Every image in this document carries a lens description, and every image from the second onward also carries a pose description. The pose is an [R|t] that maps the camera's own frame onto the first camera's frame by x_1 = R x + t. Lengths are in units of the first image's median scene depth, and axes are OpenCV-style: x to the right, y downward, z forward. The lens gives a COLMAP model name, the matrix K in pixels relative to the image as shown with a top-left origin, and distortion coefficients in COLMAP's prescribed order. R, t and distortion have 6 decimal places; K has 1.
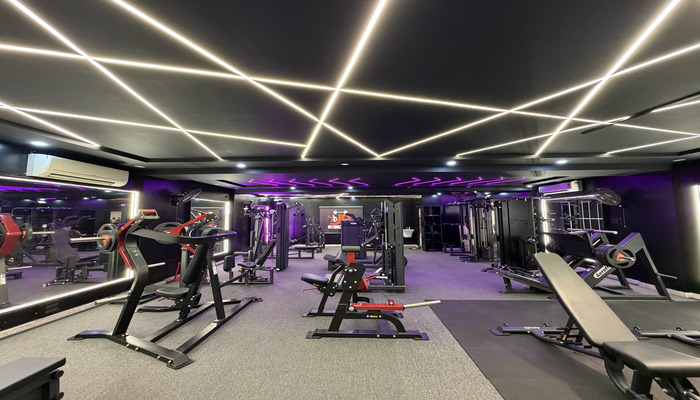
lens RADIAL K [[279.8, 0, 351.0], [0, 279.8, 194.8], [0, 0, 1]] dist [0.002377, -0.000224]
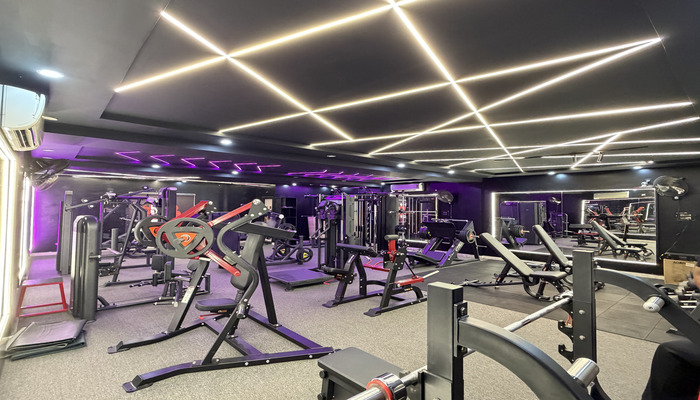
lens RADIAL K [[342.1, 0, 351.1], [0, 342.1, 202.5], [0, 0, 1]] dist [-0.000669, 0.000924]
pose [[0.730348, 0.021603, 0.682733, -0.911343], [-0.063830, 0.997285, 0.036726, 0.006396], [-0.680086, -0.070401, 0.729744, 0.066425]]
